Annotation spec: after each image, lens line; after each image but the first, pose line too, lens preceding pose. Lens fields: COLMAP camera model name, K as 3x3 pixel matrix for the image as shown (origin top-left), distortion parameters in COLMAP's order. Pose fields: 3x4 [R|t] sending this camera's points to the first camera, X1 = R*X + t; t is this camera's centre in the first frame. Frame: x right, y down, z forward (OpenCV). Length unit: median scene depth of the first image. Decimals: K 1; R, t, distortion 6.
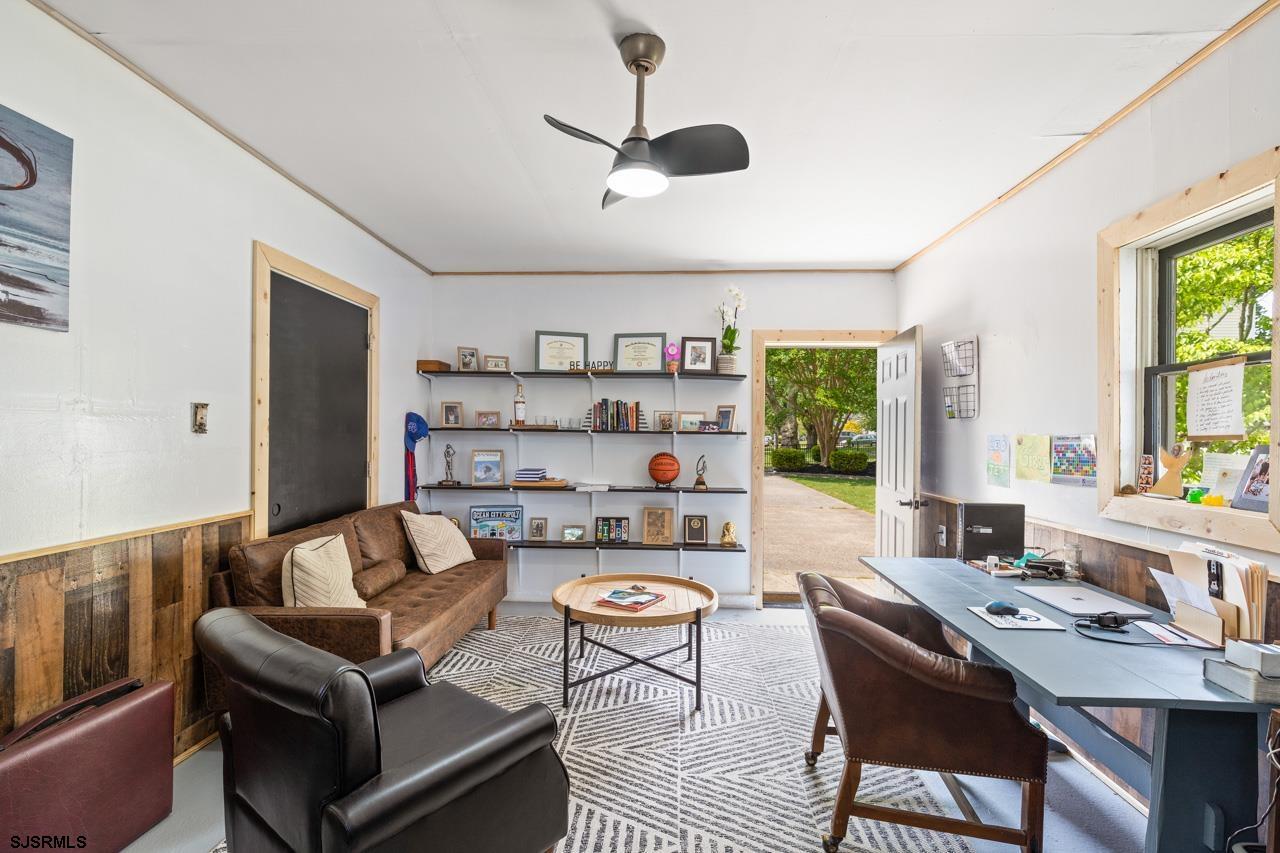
lens RADIAL K [[602.0, 0, 644.7], [0, 602.0, 432.8], [0, 0, 1]] dist [0.002310, 0.000389]
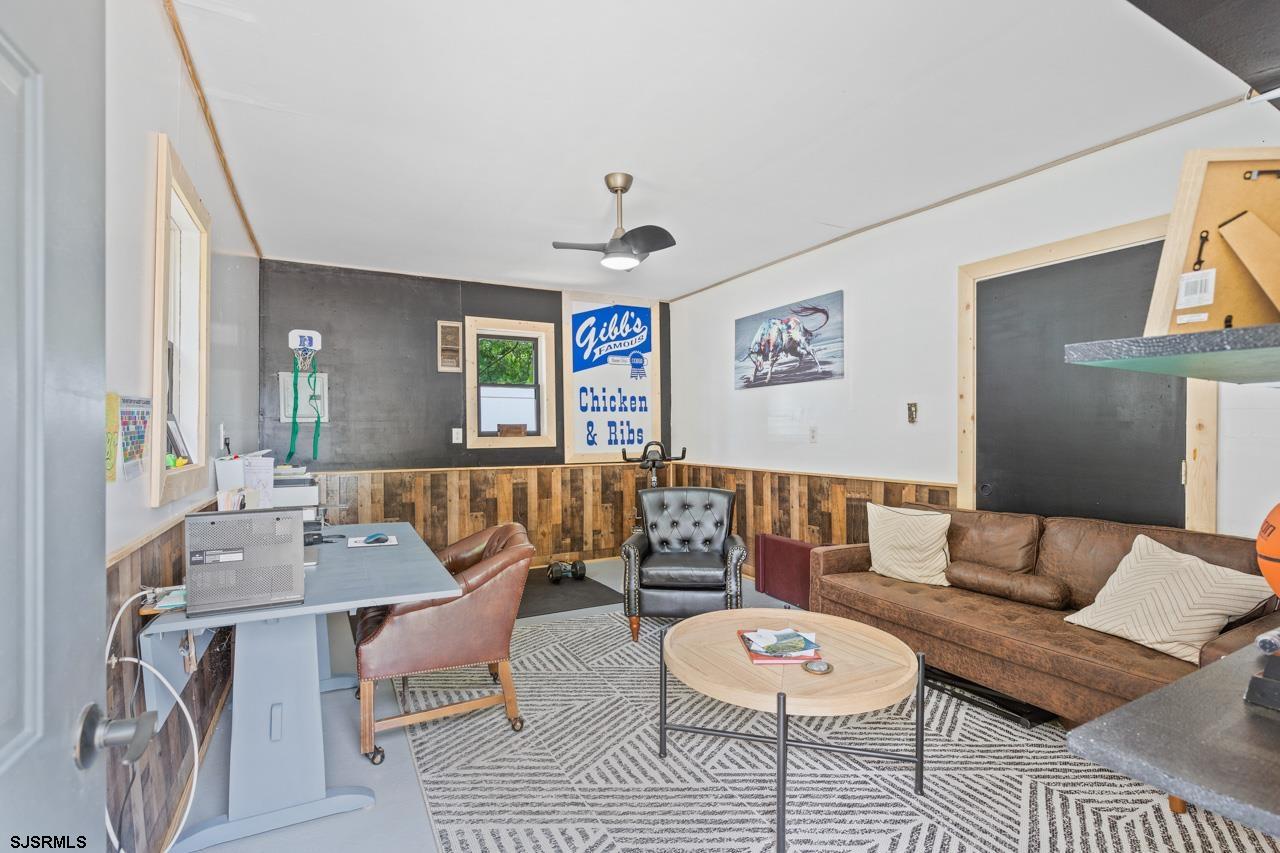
lens RADIAL K [[602.0, 0, 644.7], [0, 602.0, 432.8], [0, 0, 1]] dist [0.002310, 0.000389]
pose [[-0.854008, -0.011679, -0.520129, 0.592687], [-0.010582, 0.999931, -0.005078, 0.038181], [0.520153, 0.001167, -0.854073, 1.865690]]
